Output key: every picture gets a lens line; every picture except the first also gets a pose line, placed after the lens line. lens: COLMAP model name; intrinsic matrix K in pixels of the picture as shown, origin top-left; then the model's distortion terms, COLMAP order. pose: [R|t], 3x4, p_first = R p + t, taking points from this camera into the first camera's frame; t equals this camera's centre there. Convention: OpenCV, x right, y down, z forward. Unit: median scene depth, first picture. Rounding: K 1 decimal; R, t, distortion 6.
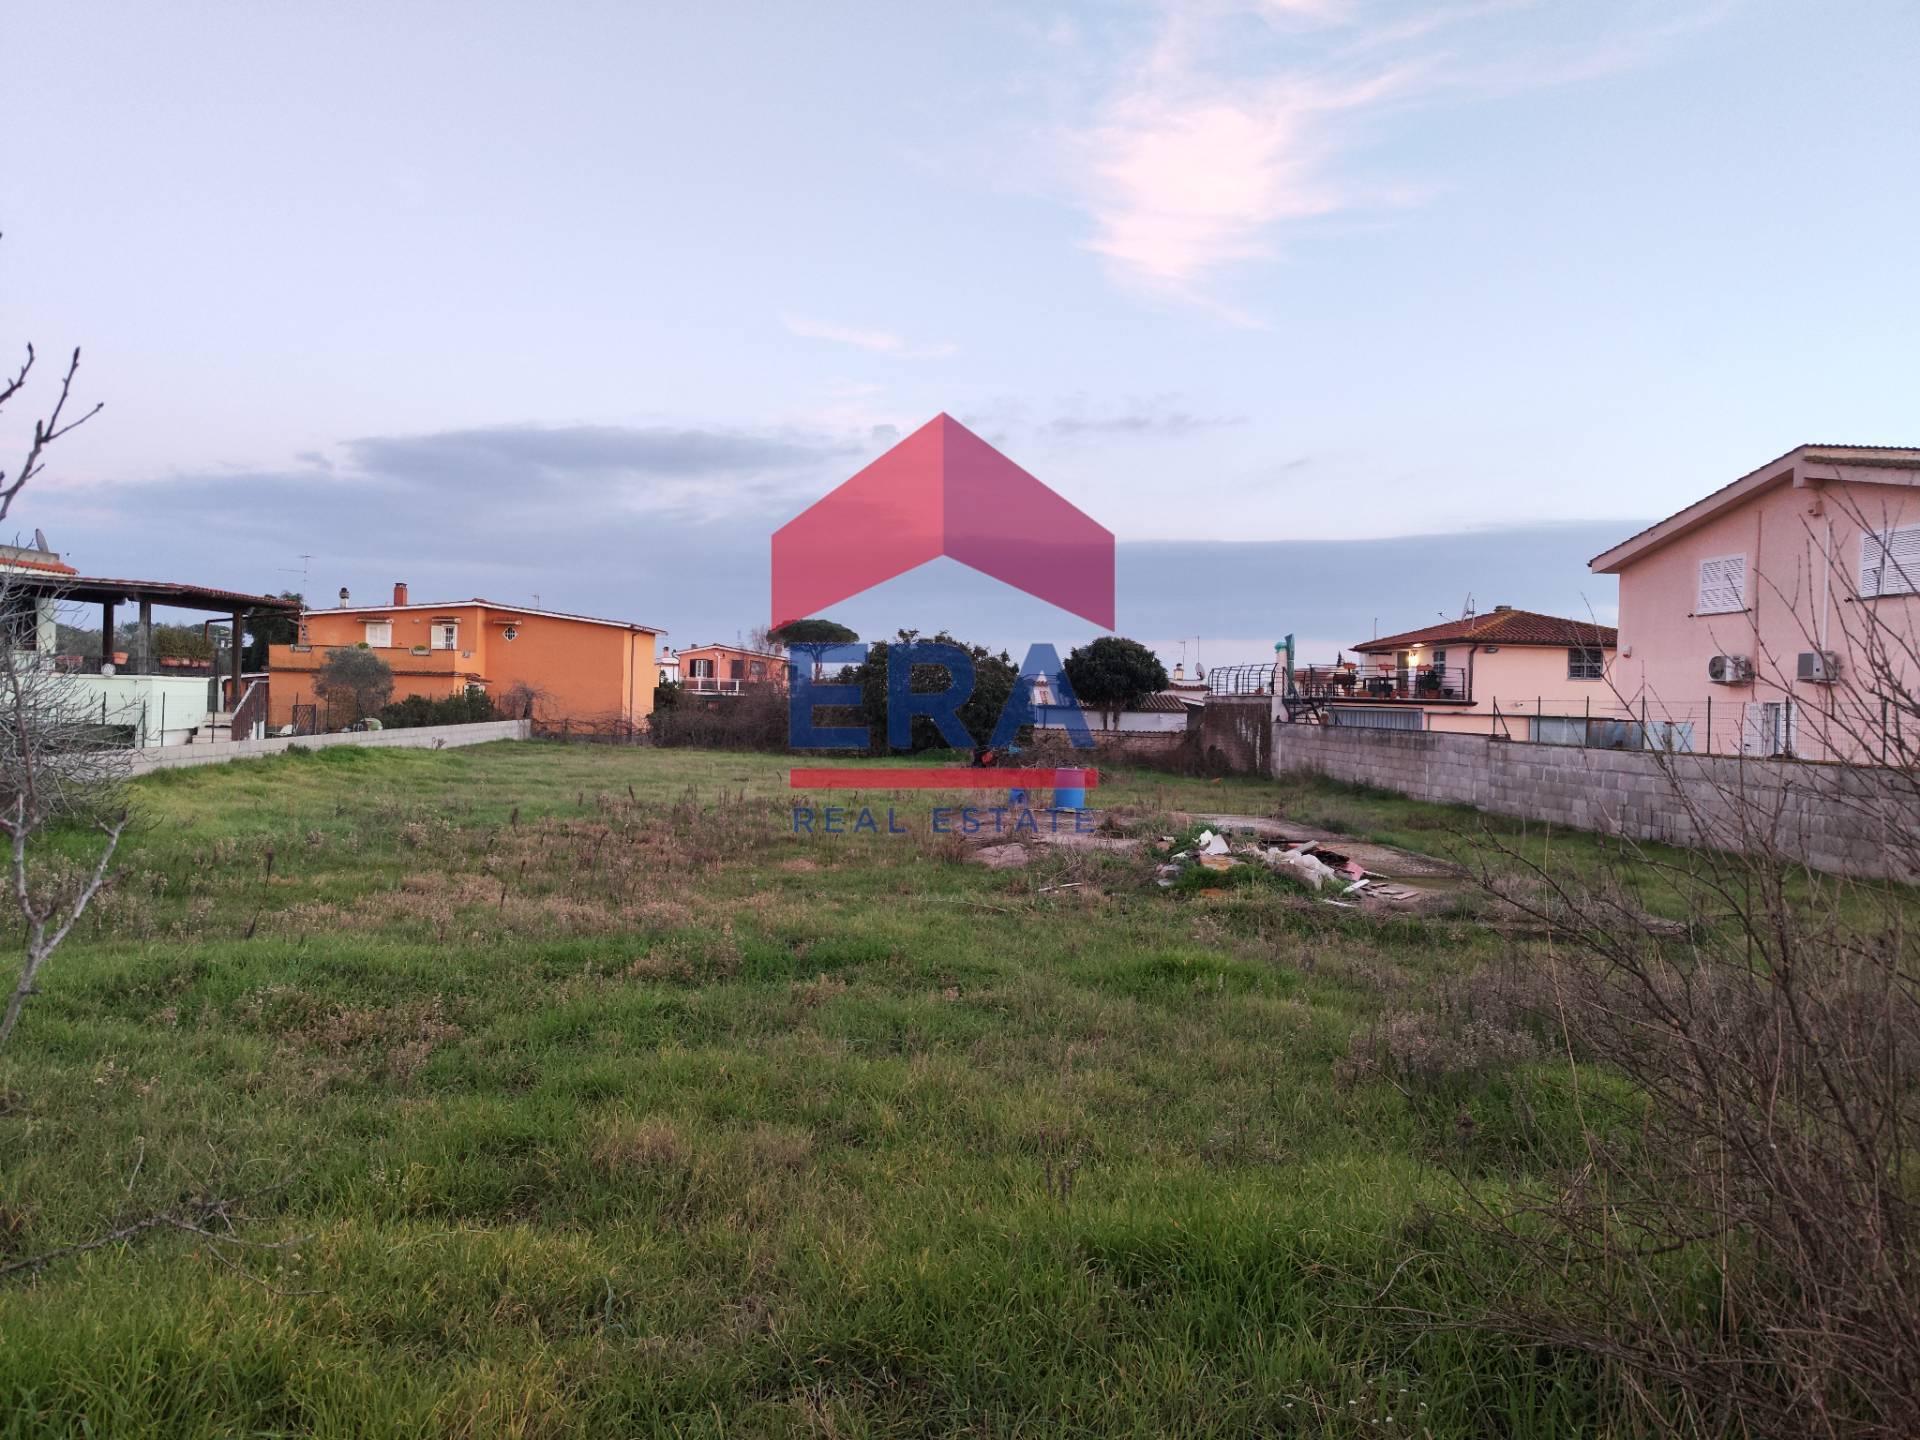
lens RADIAL K [[1354.2, 0, 956.5], [0, 1354.2, 716.0], [0, 0, 1]] dist [0.052222, -0.046242]
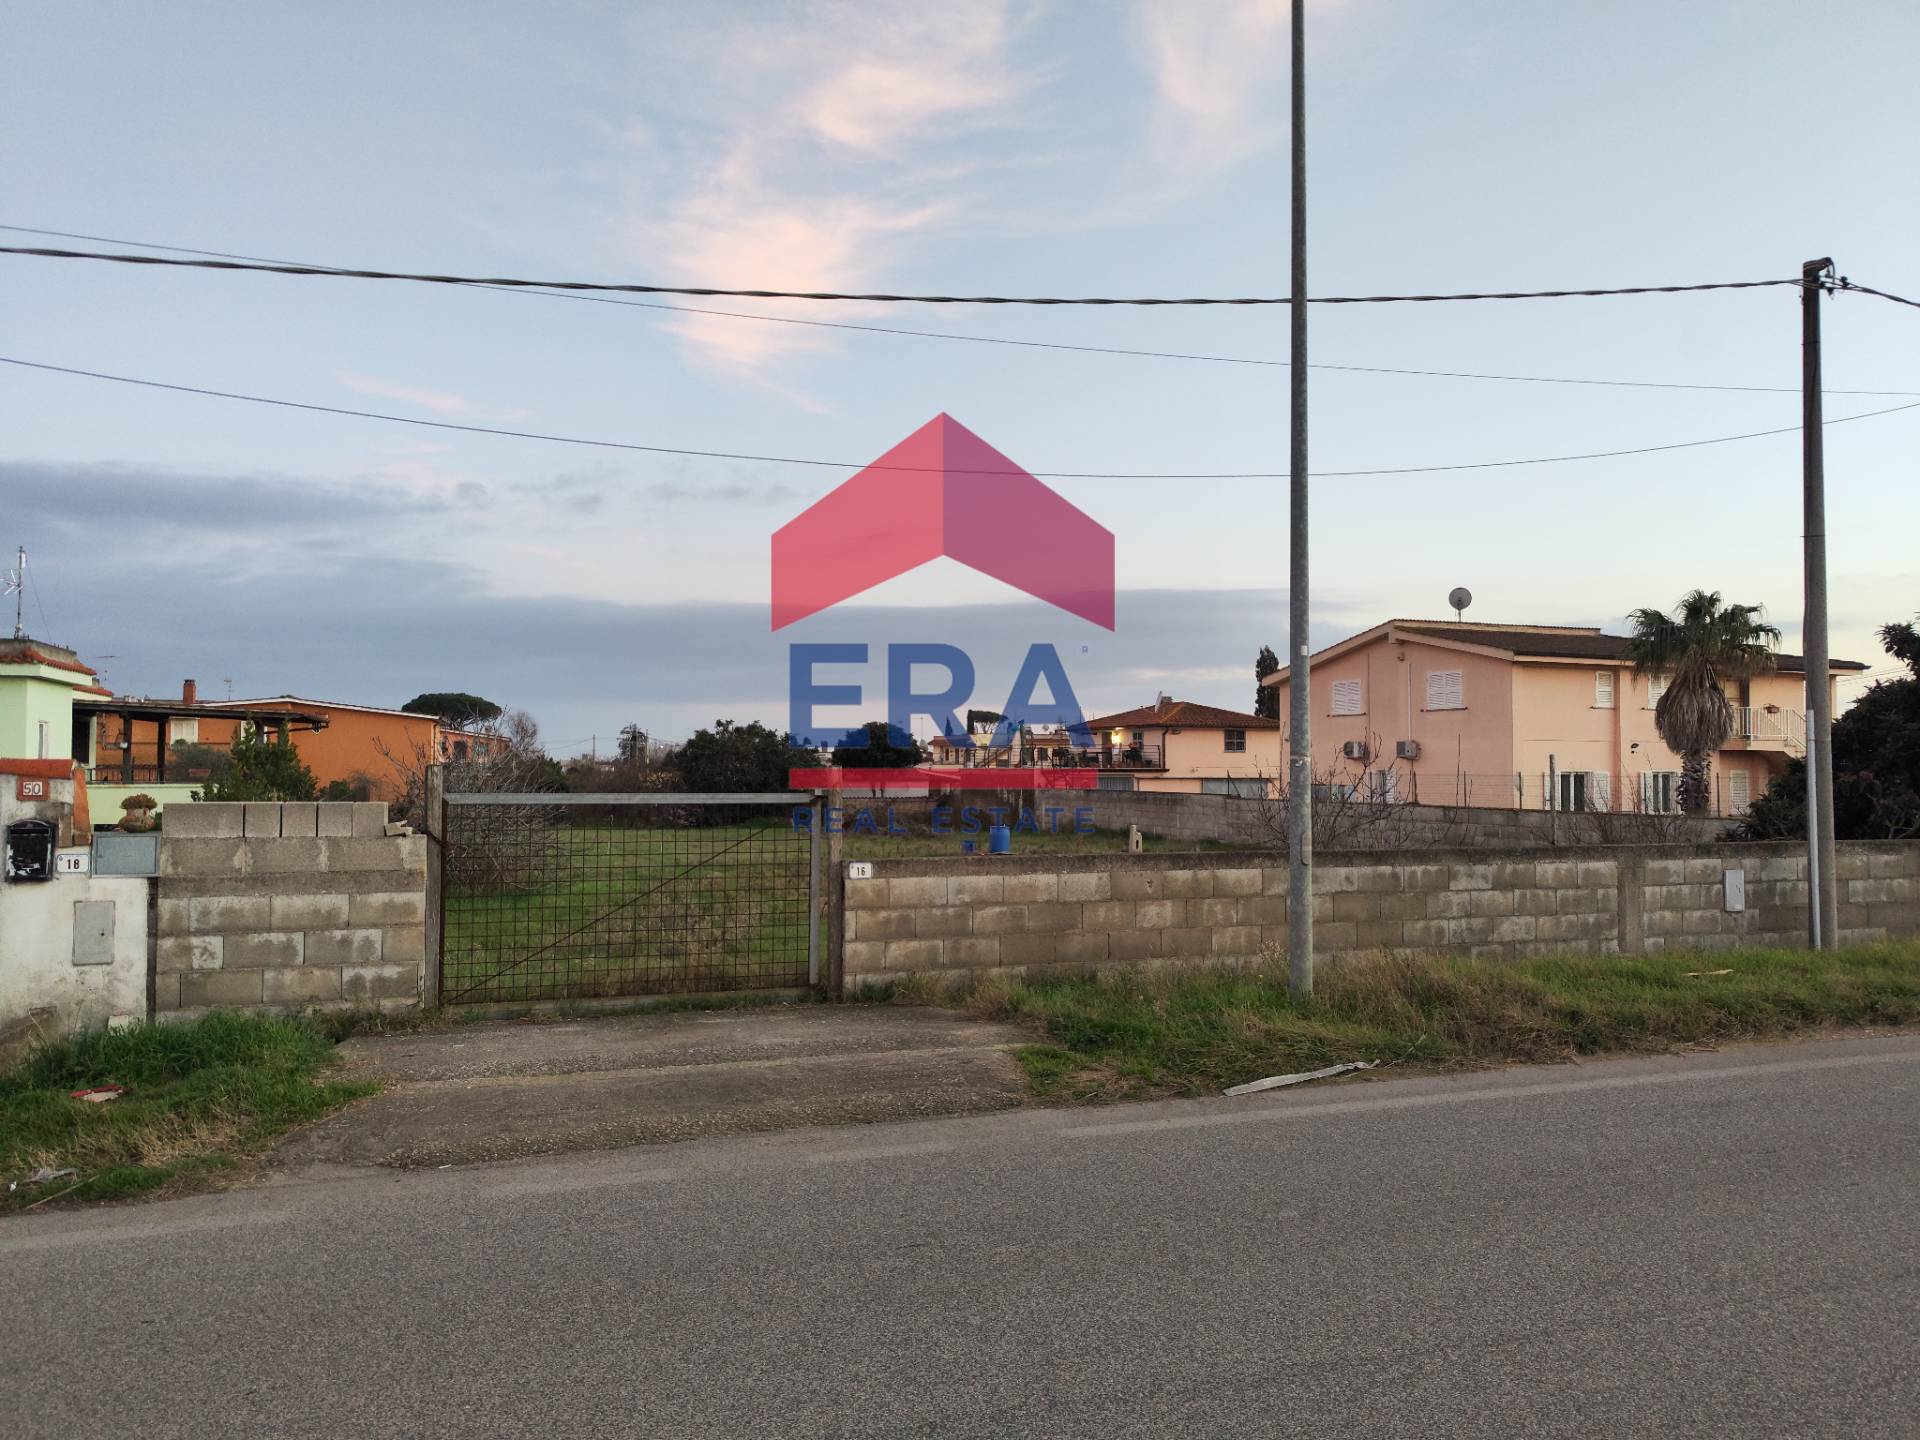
lens RADIAL K [[1382.8, 0, 960.0], [0, 1382.8, 720.0], [0, 0, 1]] dist [0.052339, -0.000479]
pose [[0.947496, -0.016013, 0.319366, -0.276035], [0.028829, 0.998956, -0.035444, -0.016399], [-0.318465, 0.042790, 0.946968, -0.283550]]
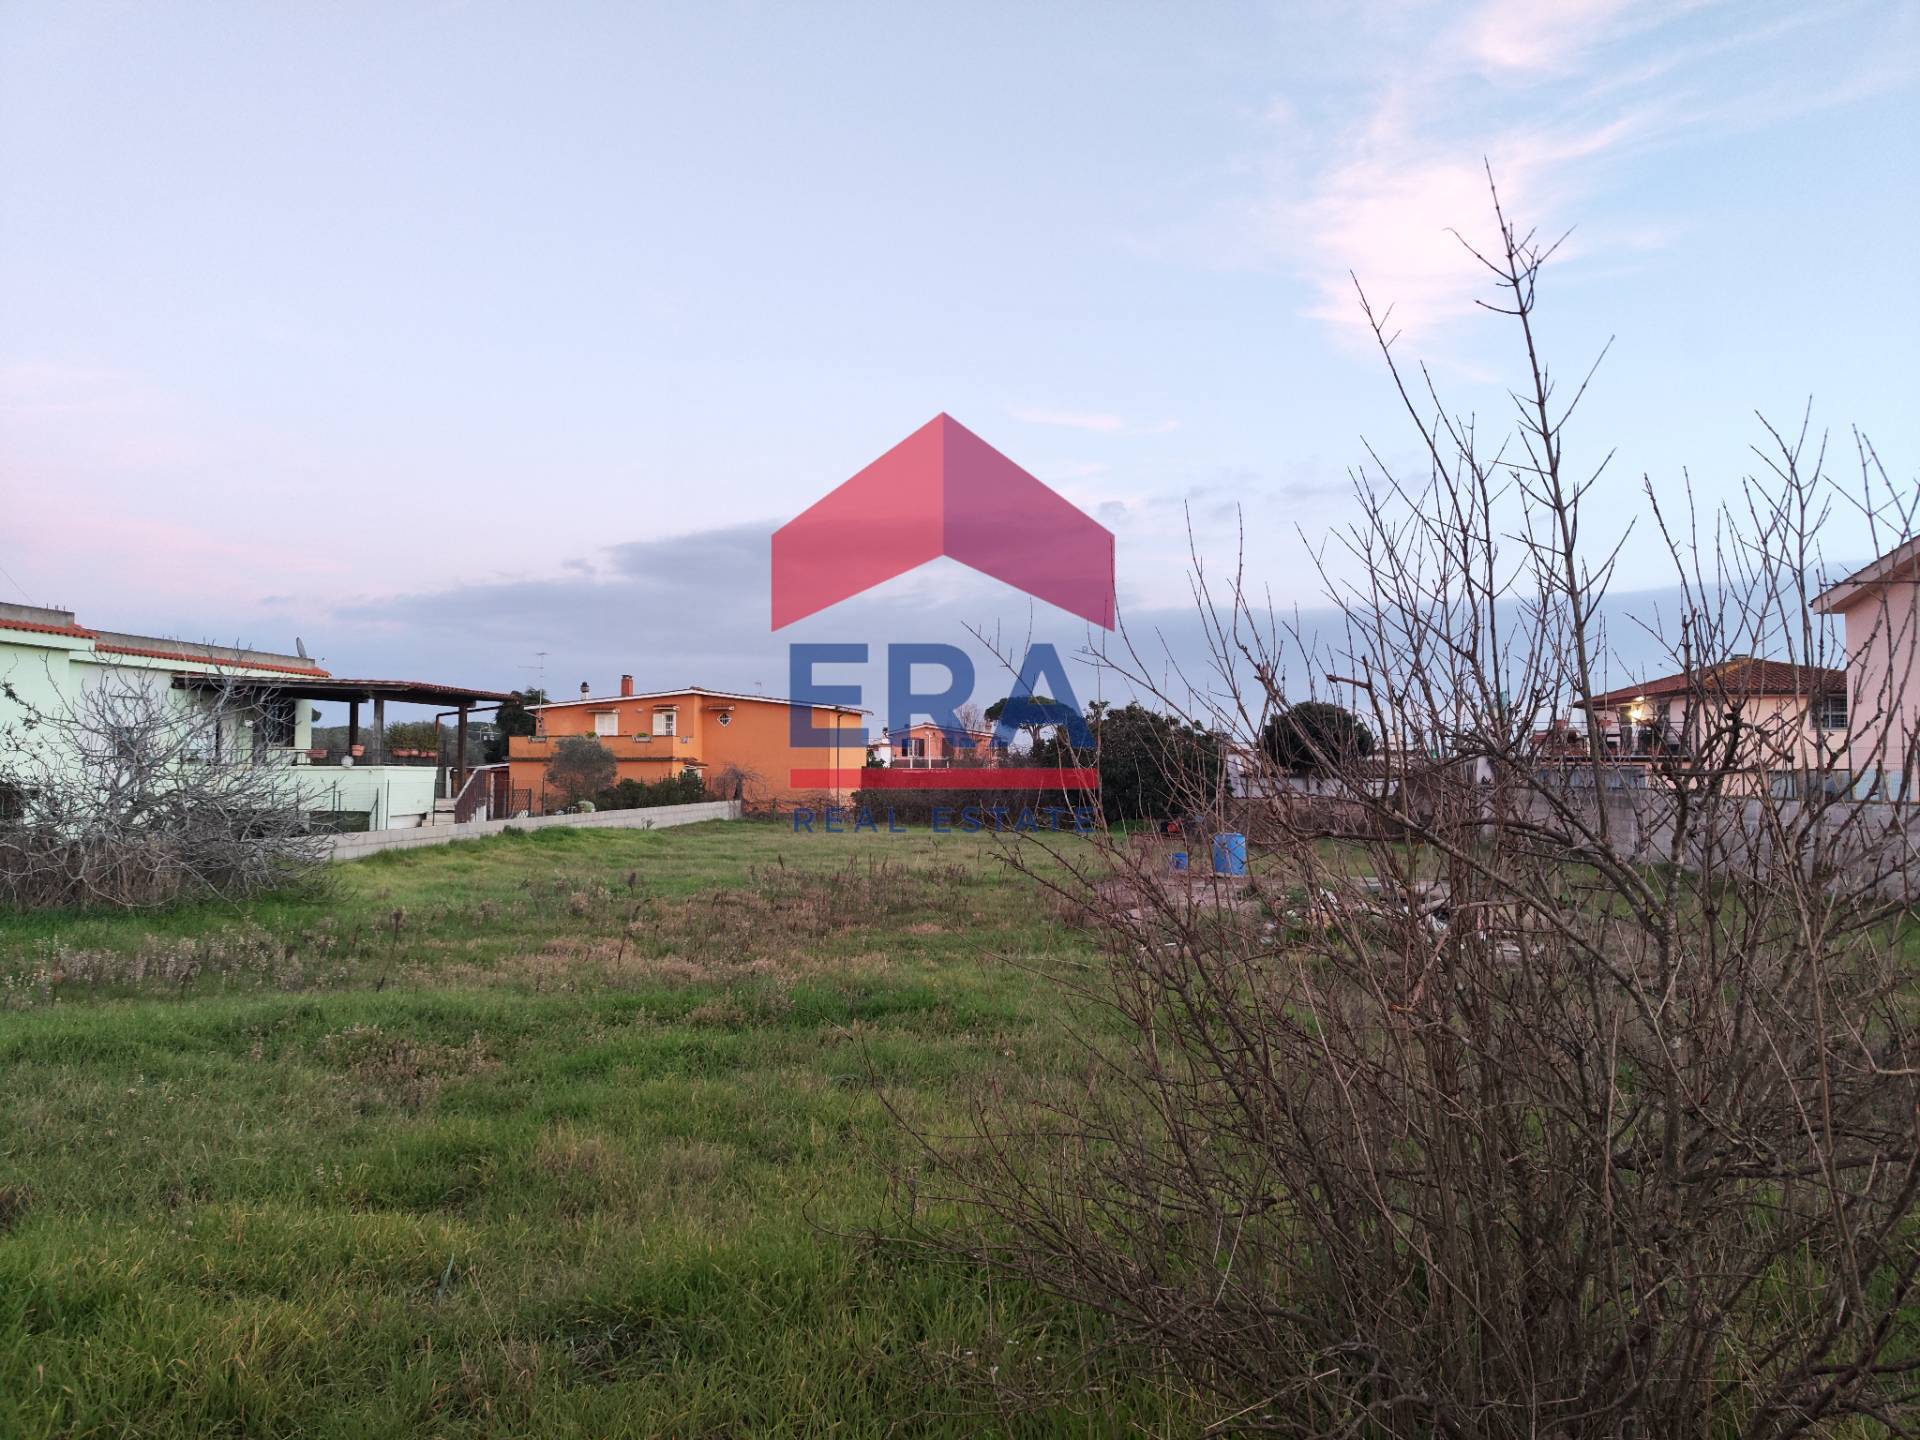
lens RADIAL K [[1361.9, 0, 982.4], [0, 1361.9, 684.2], [0, 0, 1]] dist [0.023790, -0.000333]
pose [[0.988162, -0.036781, -0.148939, 0.035324], [0.024823, 0.996375, -0.081368, 0.004536], [0.151392, 0.076707, 0.985493, -0.008362]]
